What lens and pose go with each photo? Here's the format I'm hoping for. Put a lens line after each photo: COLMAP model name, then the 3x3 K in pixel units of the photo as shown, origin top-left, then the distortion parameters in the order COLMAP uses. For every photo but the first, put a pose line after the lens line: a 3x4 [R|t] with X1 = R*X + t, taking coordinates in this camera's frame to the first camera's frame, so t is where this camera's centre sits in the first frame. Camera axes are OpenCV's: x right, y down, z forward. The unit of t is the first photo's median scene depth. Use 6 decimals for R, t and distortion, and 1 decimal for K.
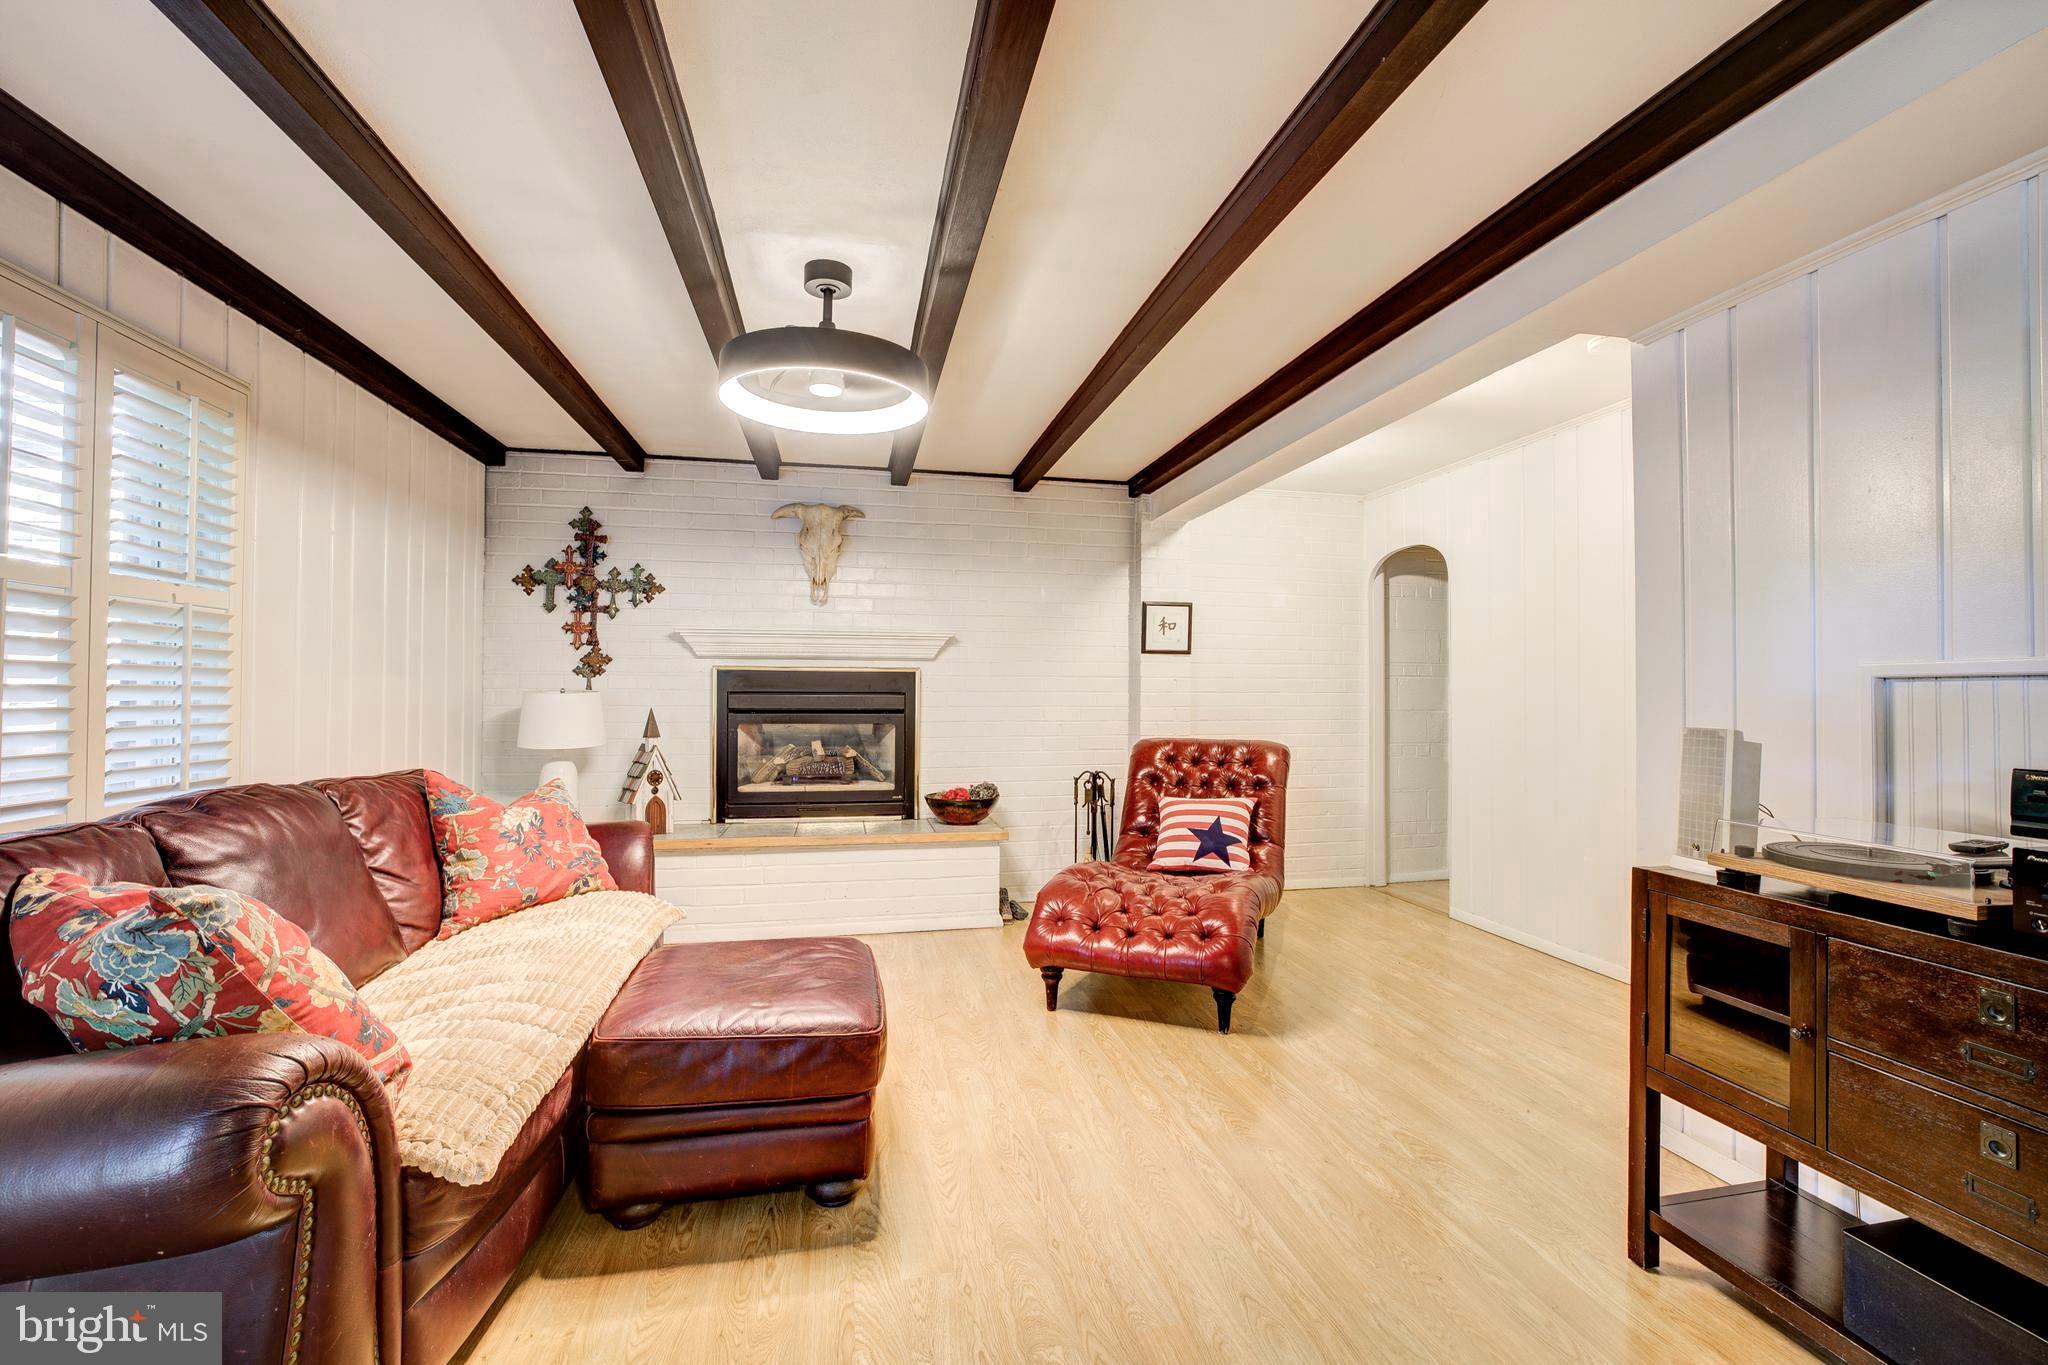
lens RADIAL K [[885.9, 0, 1043.2], [0, 885.9, 677.5], [0, 0, 1]] dist [-0.049690, 0.018146]
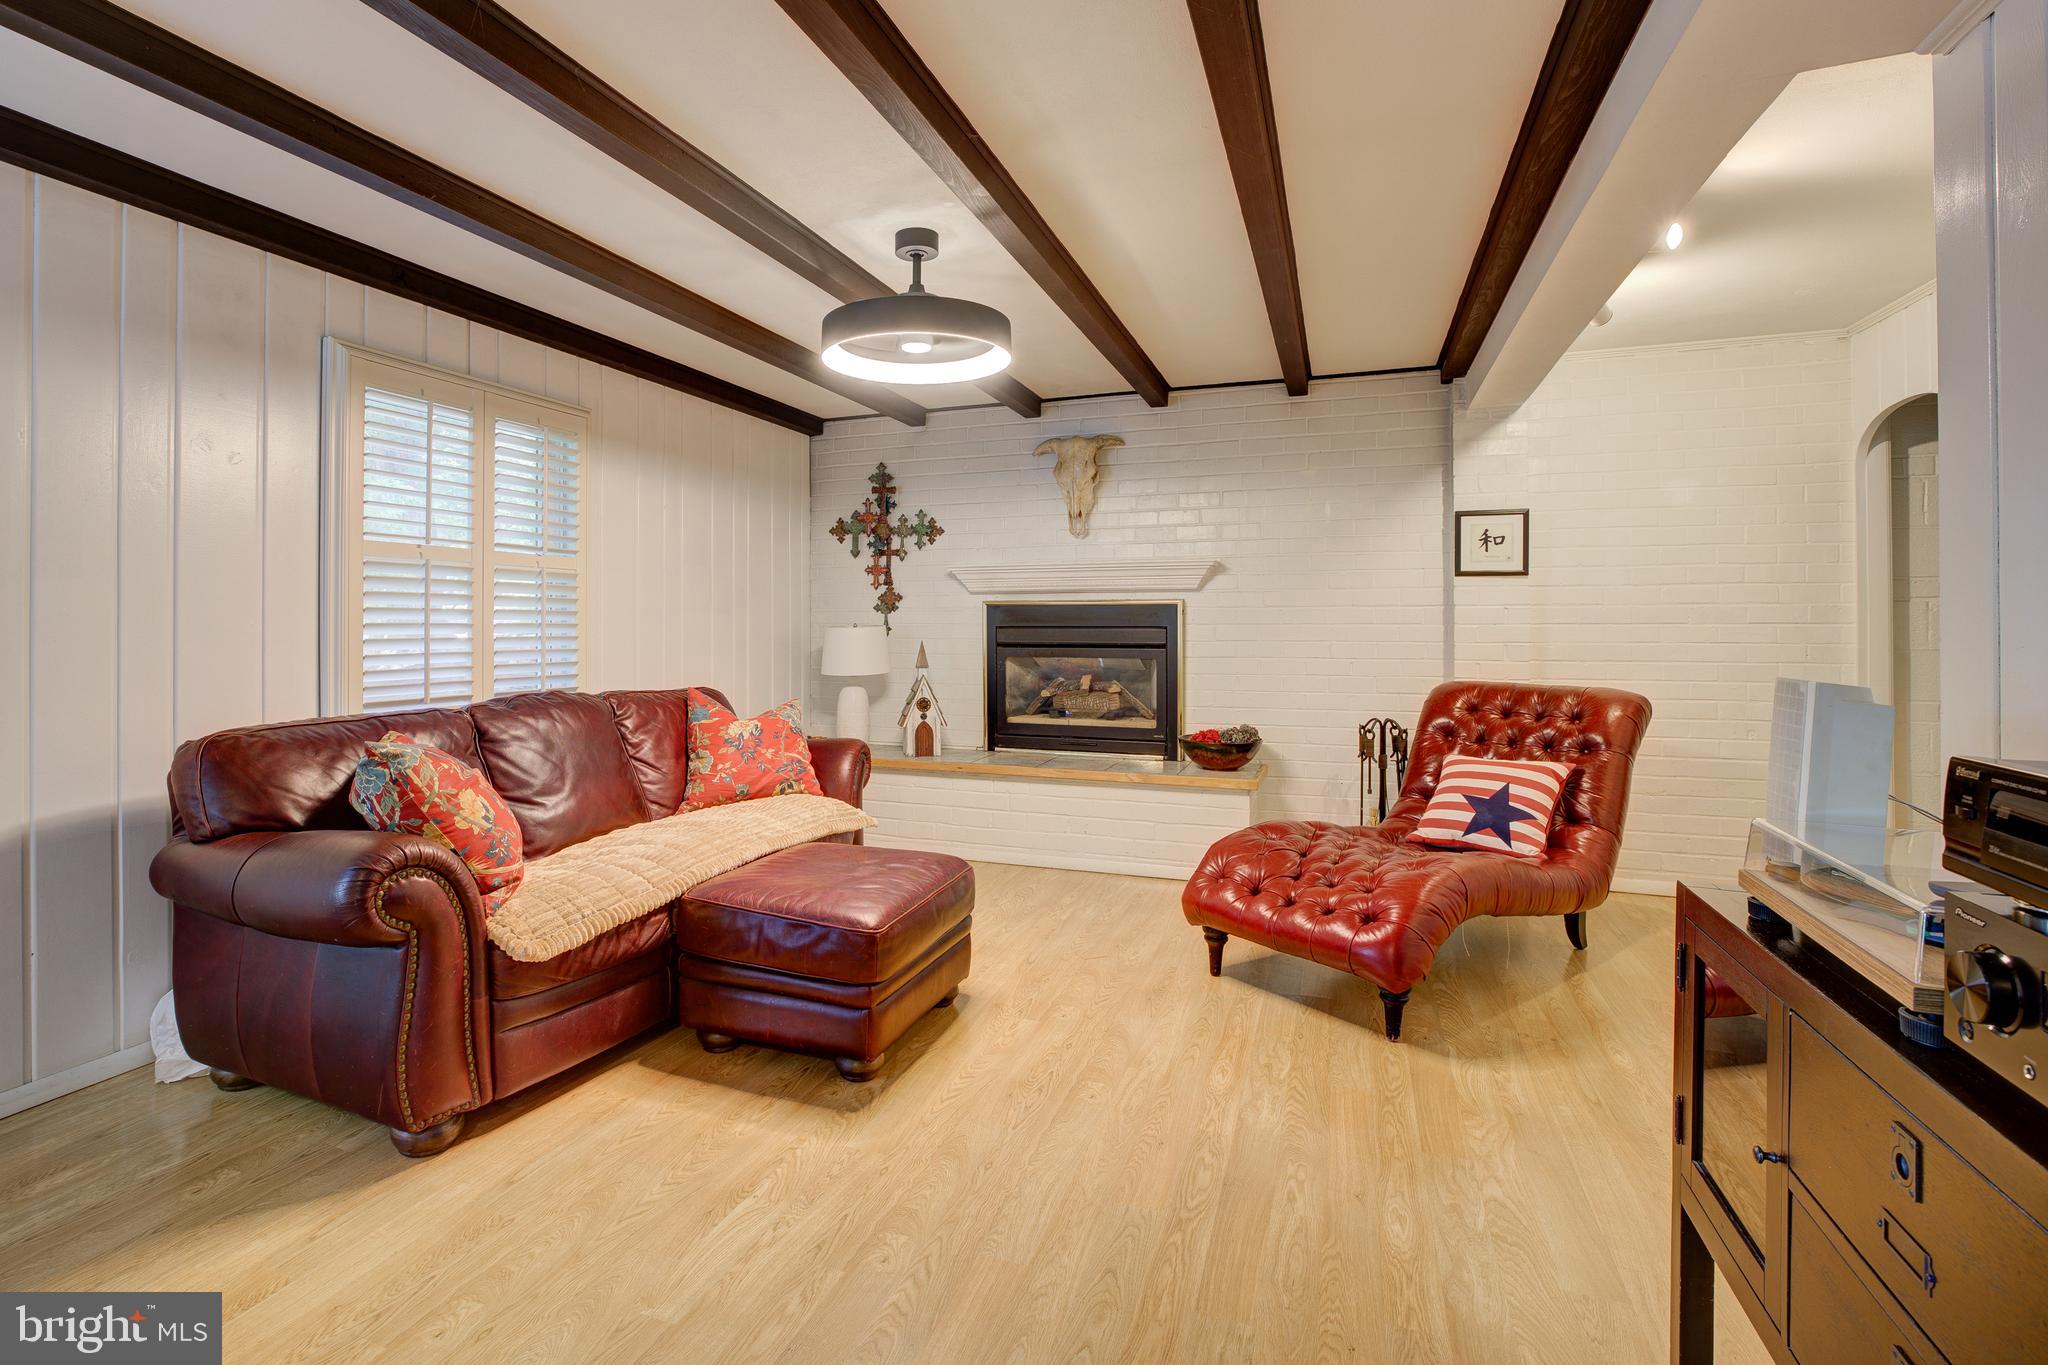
lens RADIAL K [[1006.0, 0, 1023.3], [0, 1006.0, 615.3], [0, 0, 1]] dist [-0.045304, 0.000432]
pose [[0.822051, -0.008998, -0.569343, 0.366409], [0.013086, 0.999910, 0.003091, 0.000445], [0.569263, -0.009991, 0.822095, 0.036135]]
